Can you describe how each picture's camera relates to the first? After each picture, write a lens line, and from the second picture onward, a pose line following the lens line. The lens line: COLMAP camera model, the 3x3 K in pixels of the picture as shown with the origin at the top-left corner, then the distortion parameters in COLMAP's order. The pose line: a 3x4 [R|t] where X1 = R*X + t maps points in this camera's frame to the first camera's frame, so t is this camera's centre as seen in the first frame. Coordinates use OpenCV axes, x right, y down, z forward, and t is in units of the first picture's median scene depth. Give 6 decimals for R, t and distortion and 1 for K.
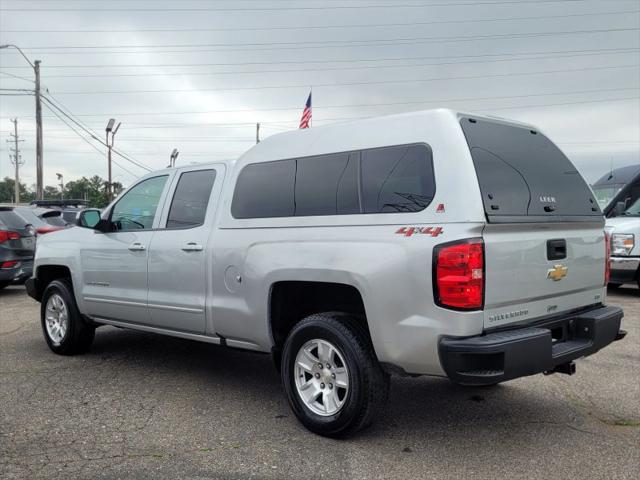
lens RADIAL K [[687.2, 0, 311.4], [0, 687.2, 251.7], [0, 0, 1]] dist [0.042403, 0.000000]
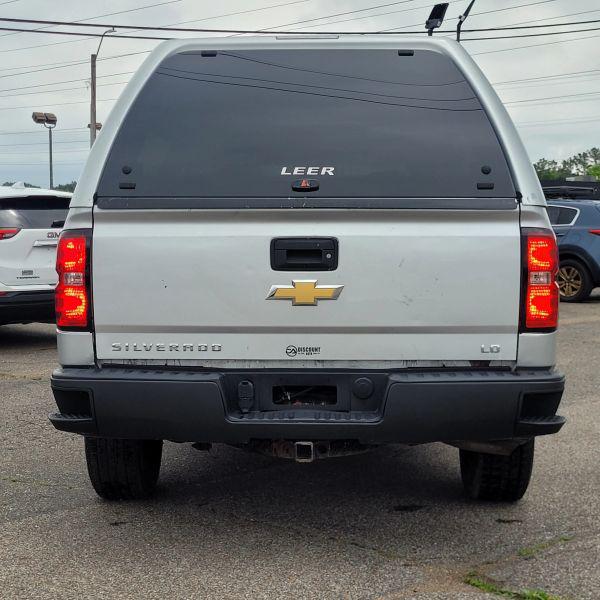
lens RADIAL K [[1144.1, 0, 305.0], [0, 1144.1, 321.9], [0, 0, 1]] dist [0.057801, 0.000000]
pose [[0.652803, 0.069137, -0.754367, 1.092229], [-0.038706, 0.997570, 0.057931, -0.001877], [0.756539, -0.008619, 0.653892, 0.337842]]
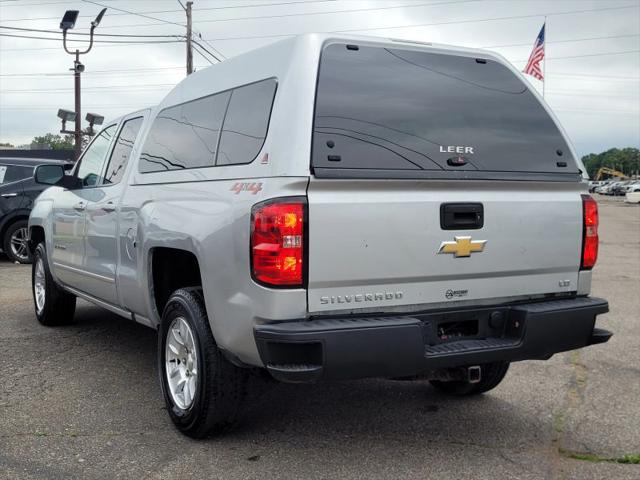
lens RADIAL K [[833.3, 0, 312.3], [0, 833.3, 244.8], [0, 0, 1]] dist [0.042877, 0.000000]
pose [[0.958722, 0.032906, -0.282433, 0.446835], [-0.026067, 0.999270, 0.027938, 0.006981], [0.283146, -0.019422, 0.958880, 0.077215]]
